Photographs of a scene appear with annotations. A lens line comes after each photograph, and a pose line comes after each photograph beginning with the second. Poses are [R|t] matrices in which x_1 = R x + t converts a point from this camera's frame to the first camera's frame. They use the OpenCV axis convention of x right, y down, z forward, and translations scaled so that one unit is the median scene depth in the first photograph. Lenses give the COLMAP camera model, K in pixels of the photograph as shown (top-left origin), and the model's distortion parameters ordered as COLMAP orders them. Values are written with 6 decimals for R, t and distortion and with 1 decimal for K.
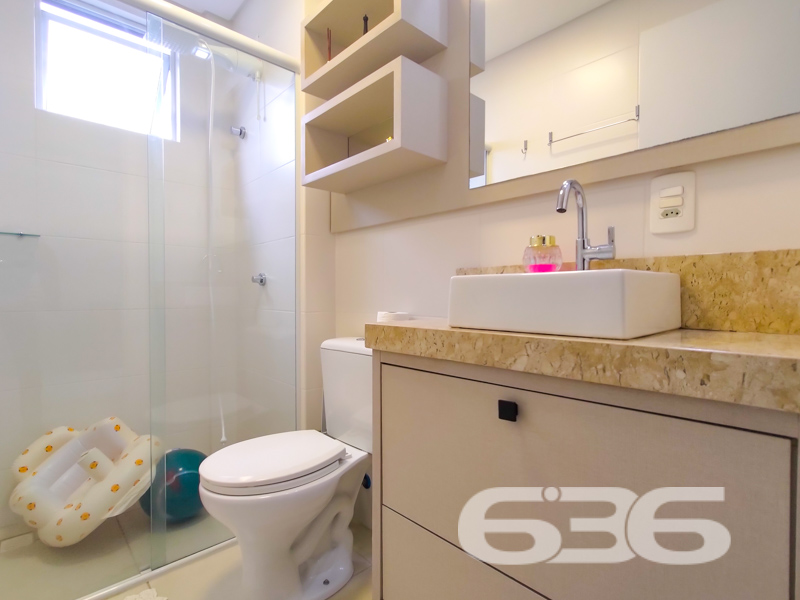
lens RADIAL K [[392.0, 0, 400.8], [0, 392.0, 302.2], [0, 0, 1]] dist [-0.002502, -0.000289]
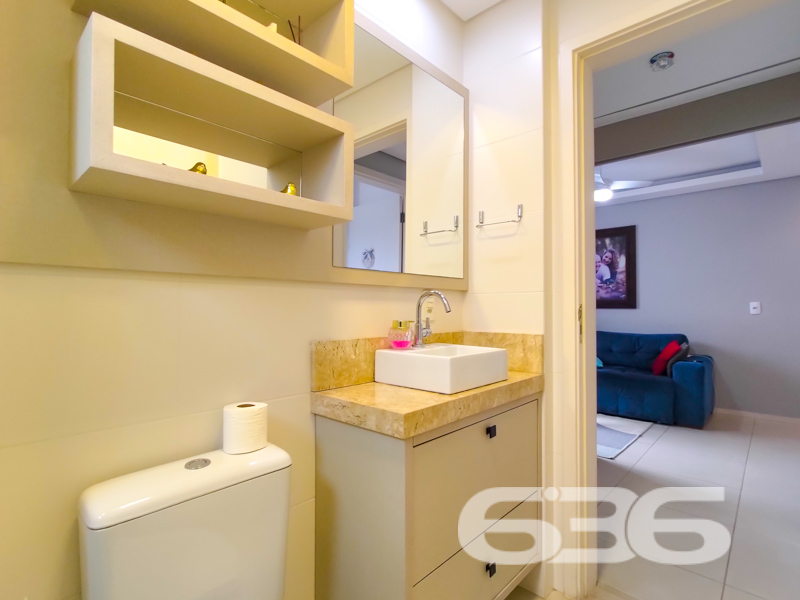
lens RADIAL K [[413.6, 0, 404.0], [0, 413.6, 301.1], [0, 0, 1]] dist [0.001670, 0.000499]
pose [[-0.069733, 0.017402, 0.997414, -1.288665], [0.020920, 0.999653, -0.015978, -0.239617], [-0.997346, 0.019752, -0.070072, 1.240759]]
